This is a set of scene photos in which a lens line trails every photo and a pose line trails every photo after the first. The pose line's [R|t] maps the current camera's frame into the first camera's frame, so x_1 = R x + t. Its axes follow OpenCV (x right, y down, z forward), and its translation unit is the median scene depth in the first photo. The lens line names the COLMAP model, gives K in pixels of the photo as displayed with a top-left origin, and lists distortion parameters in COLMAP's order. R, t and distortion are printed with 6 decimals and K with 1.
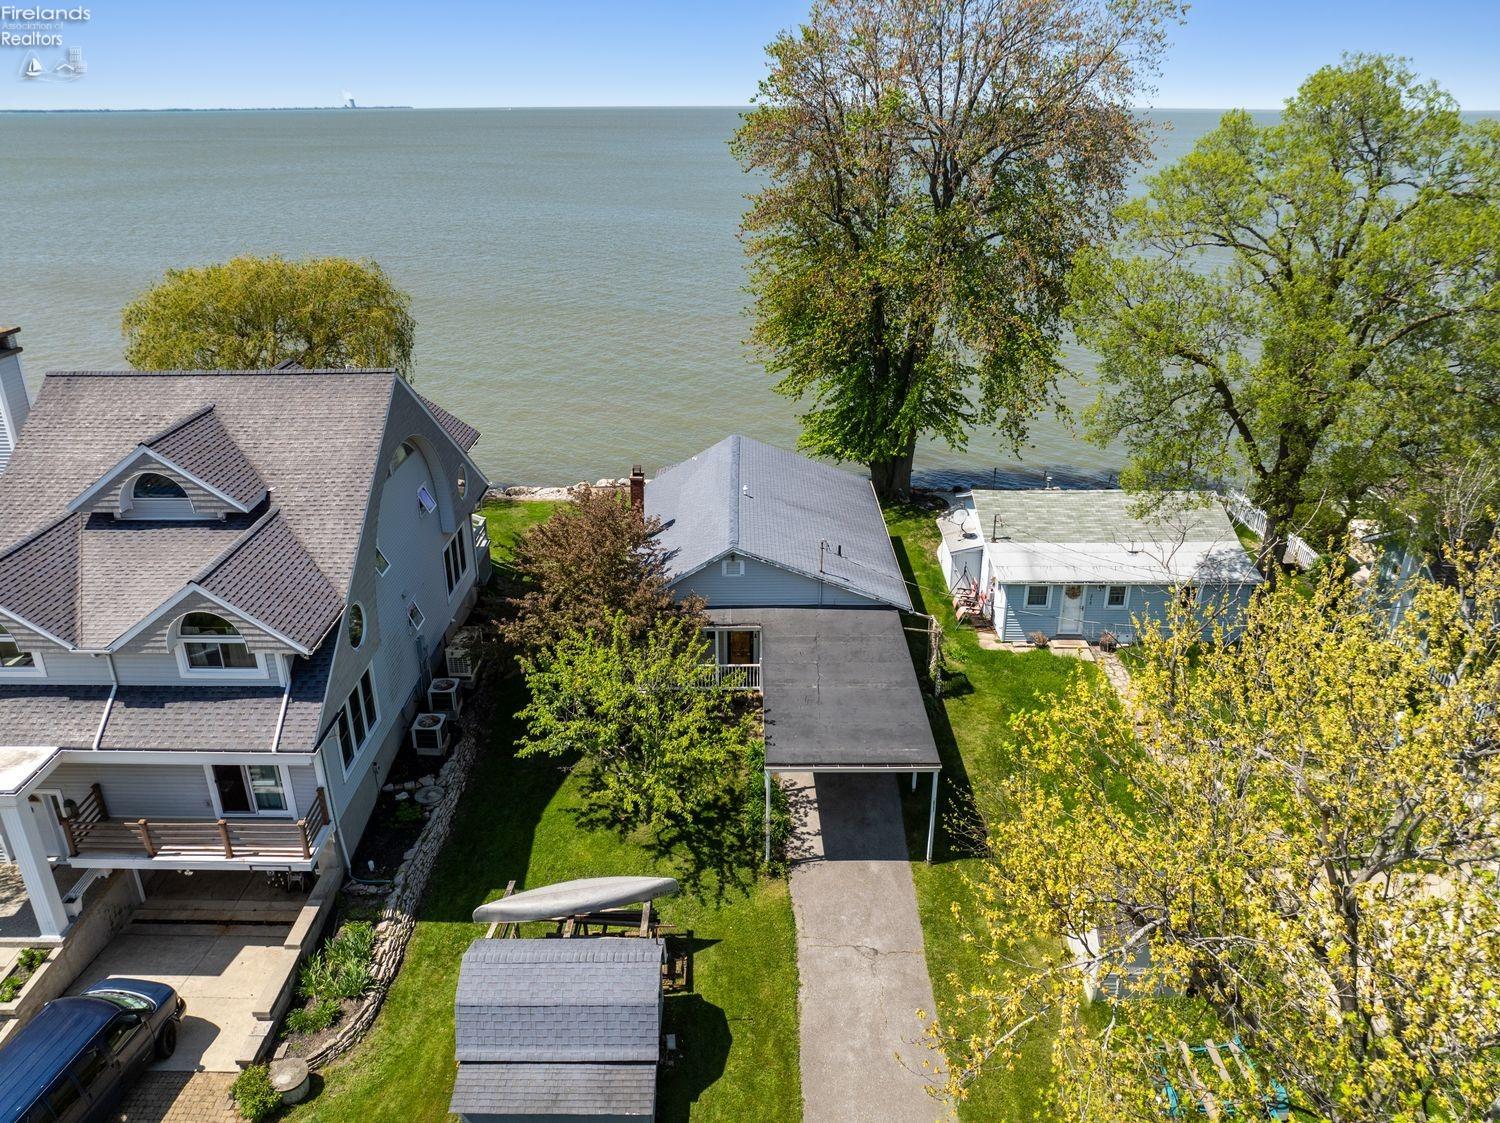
lens RADIAL K [[1057.2, 0, 750.0], [0, 1057.2, 561.5], [0, 0, 1]] dist [-0.041021, -0.001921]
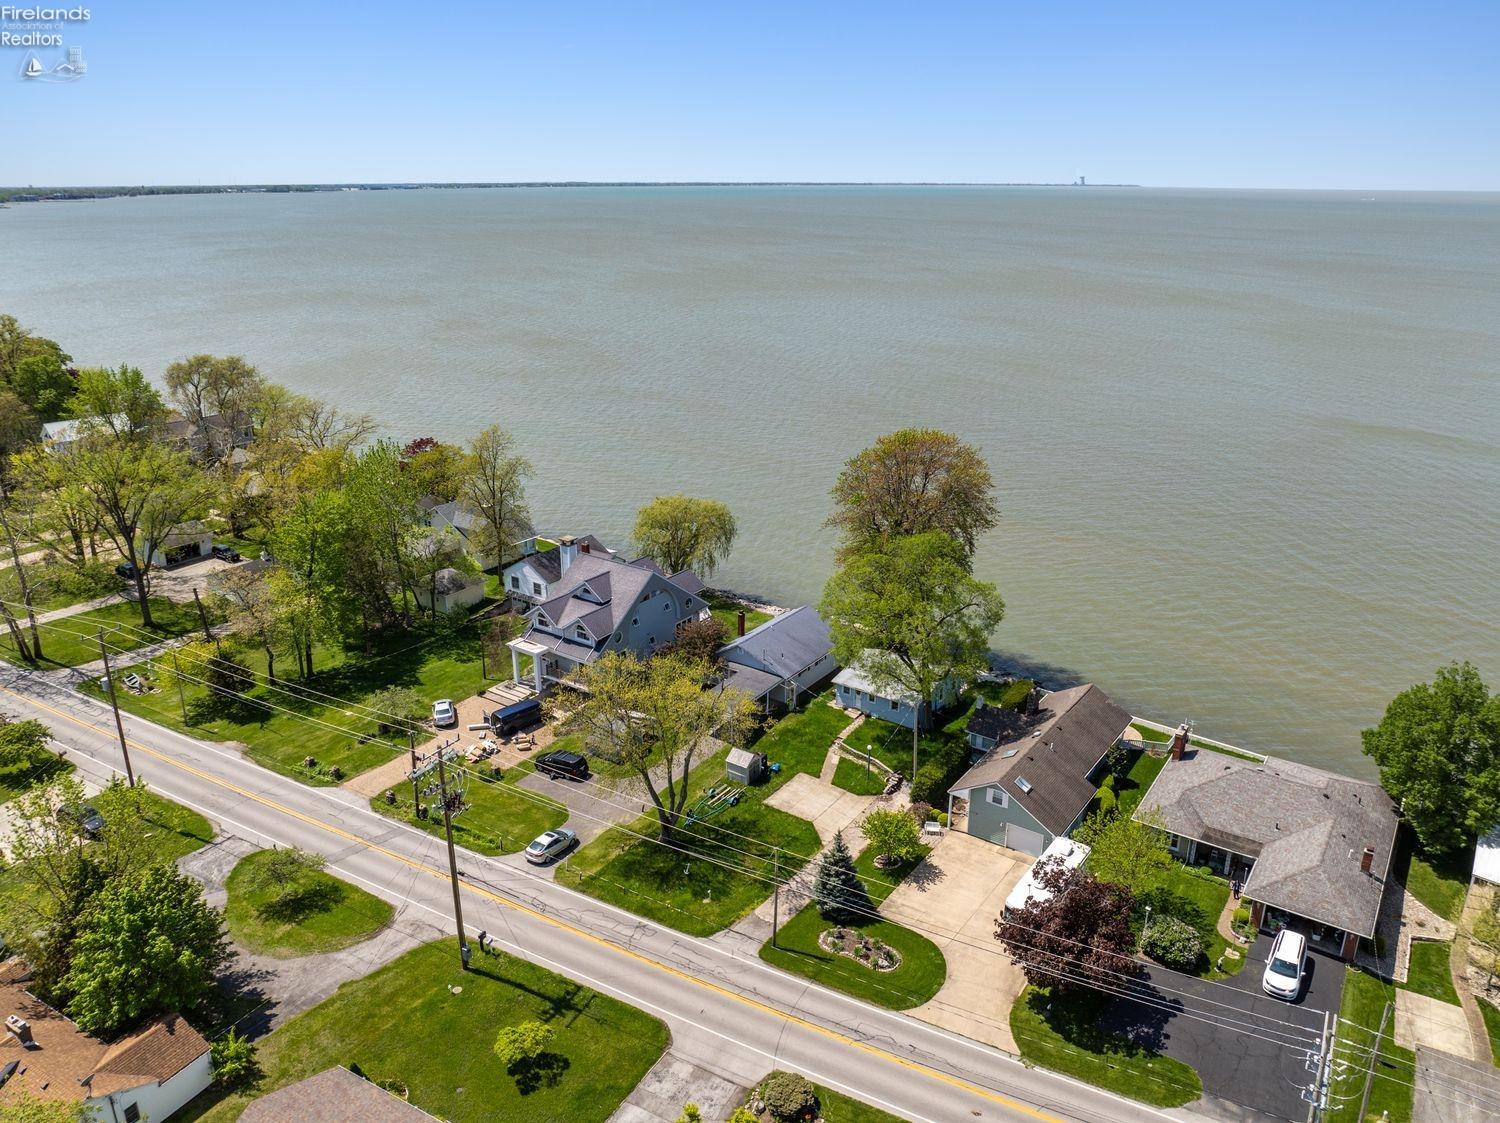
lens RADIAL K [[1057.2, 0, 750.0], [0, 1057.2, 561.5], [0, 0, 1]] dist [-0.041021, -0.001921]
pose [[0.811575, 0.195236, -0.550662, 2.012476], [-0.234655, 0.972078, -0.001191, -0.306539], [0.535054, 0.130182, 0.834727, -1.923184]]
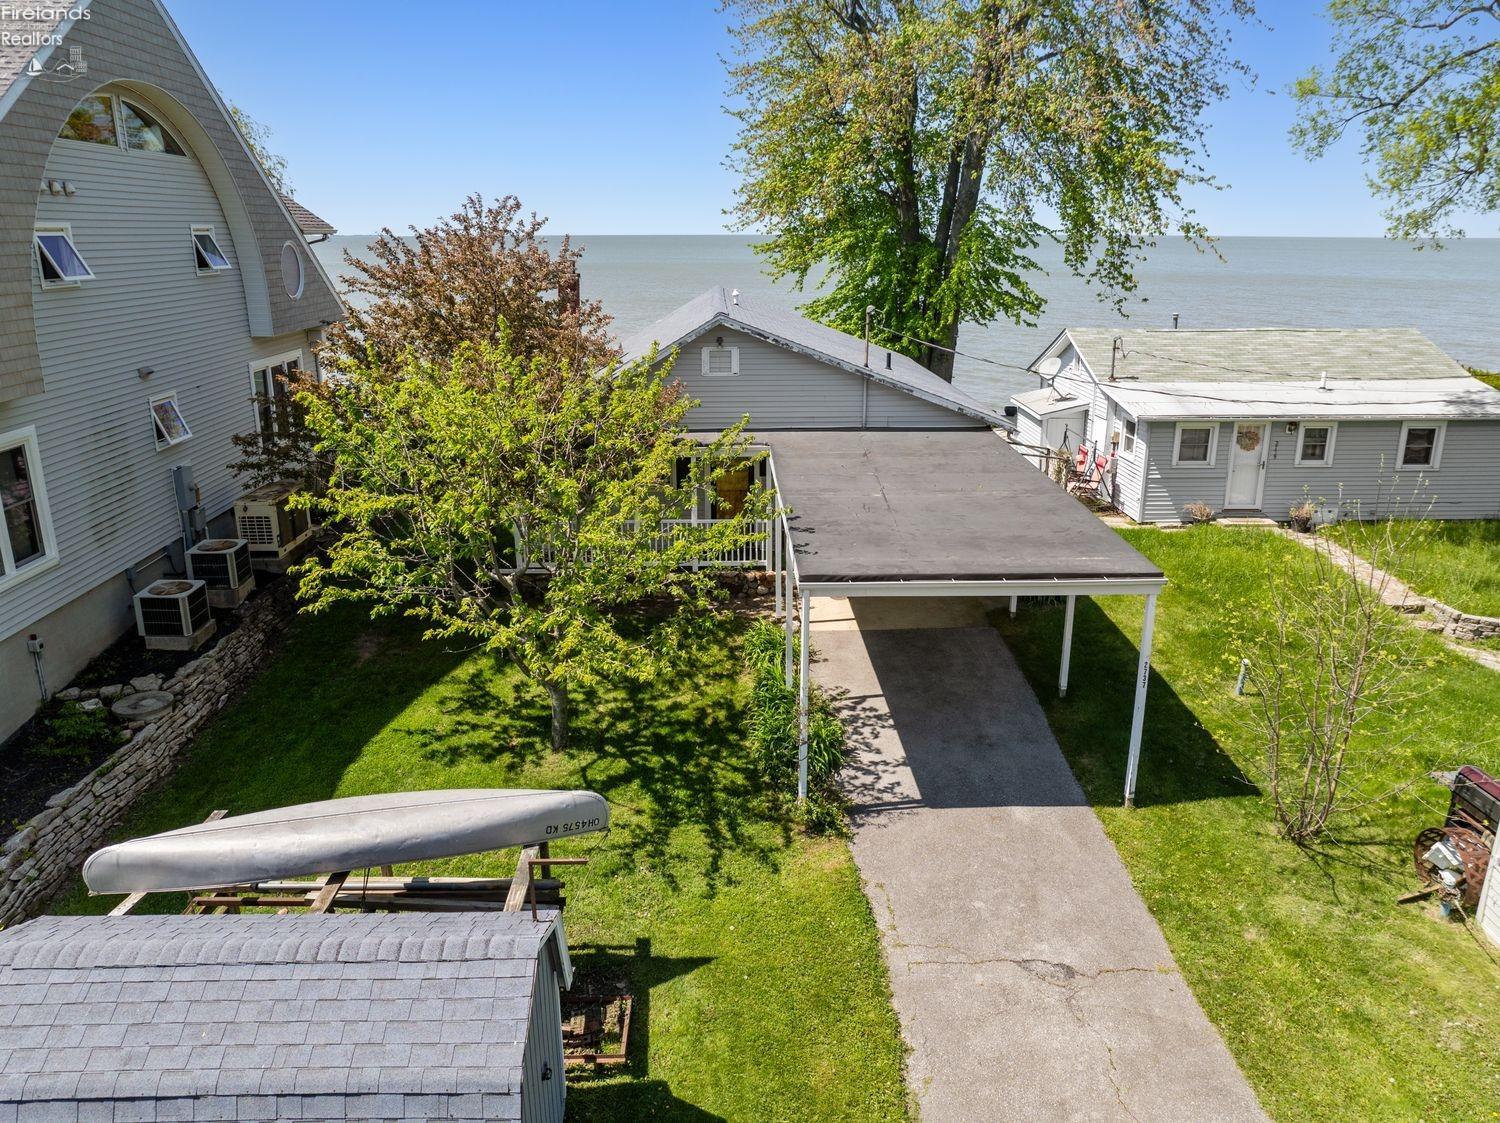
lens RADIAL K [[1057.2, 0, 750.0], [0, 1057.2, 561.5], [0, 0, 1]] dist [-0.041021, -0.001921]
pose [[0.999659, -0.012096, 0.023135, -0.017890], [0.014616, 0.993596, -0.112038, 0.228076], [-0.021631, 0.112338, 0.993435, 0.506169]]
